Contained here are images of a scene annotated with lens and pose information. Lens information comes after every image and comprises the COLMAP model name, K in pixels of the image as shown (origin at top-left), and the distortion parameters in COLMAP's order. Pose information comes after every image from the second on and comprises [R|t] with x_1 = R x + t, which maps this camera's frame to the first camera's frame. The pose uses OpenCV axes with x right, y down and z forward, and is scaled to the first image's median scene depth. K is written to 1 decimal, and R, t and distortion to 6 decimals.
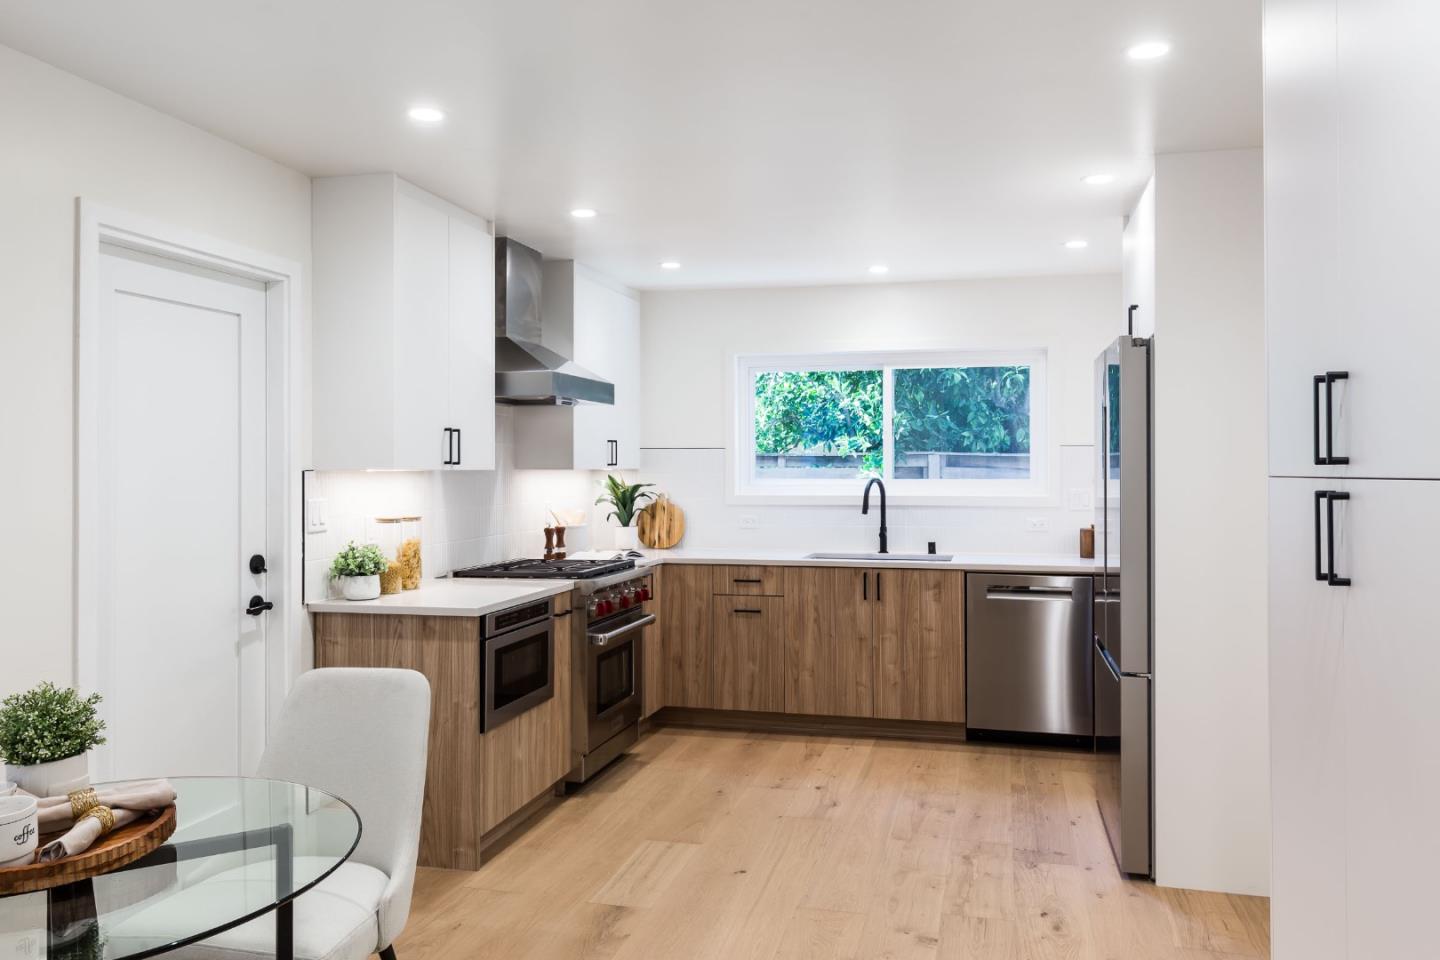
lens RADIAL K [[1099.3, 0, 720.3], [0, 1099.3, 474.4], [0, 0, 1]] dist [0.004729, 0.000678]
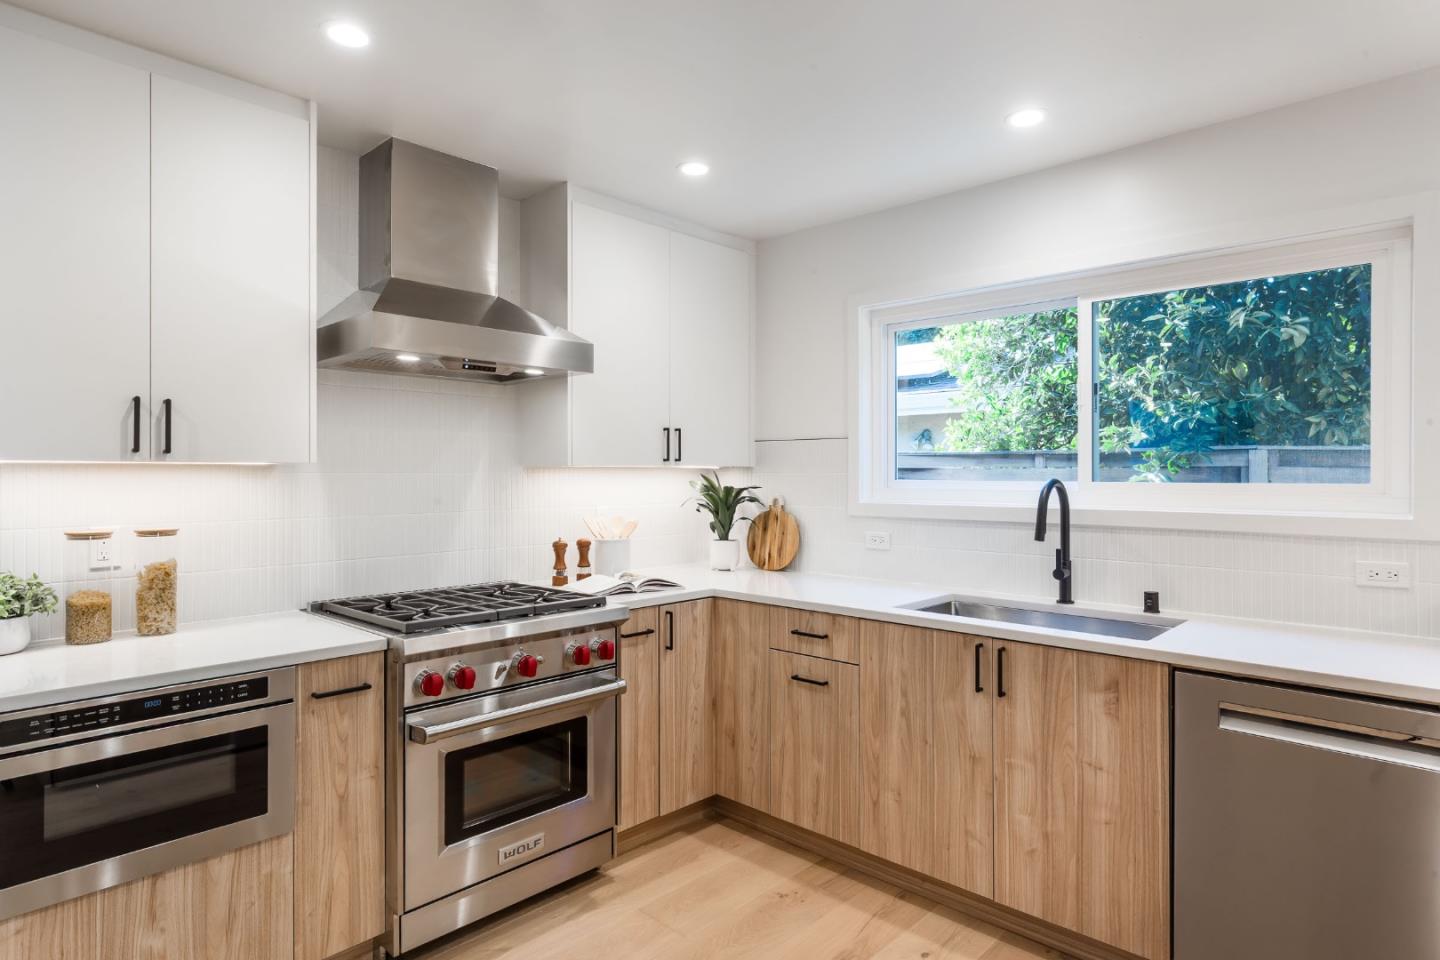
lens RADIAL K [[803.5, 0, 719.7], [0, 803.5, 480.7], [0, 0, 1]] dist [0.006249, -0.000486]
pose [[0.875207, 0.007401, -0.483691, 0.205719], [-0.005632, 0.999971, 0.005110, 0.002571], [0.483715, -0.001748, 0.875224, 0.542769]]
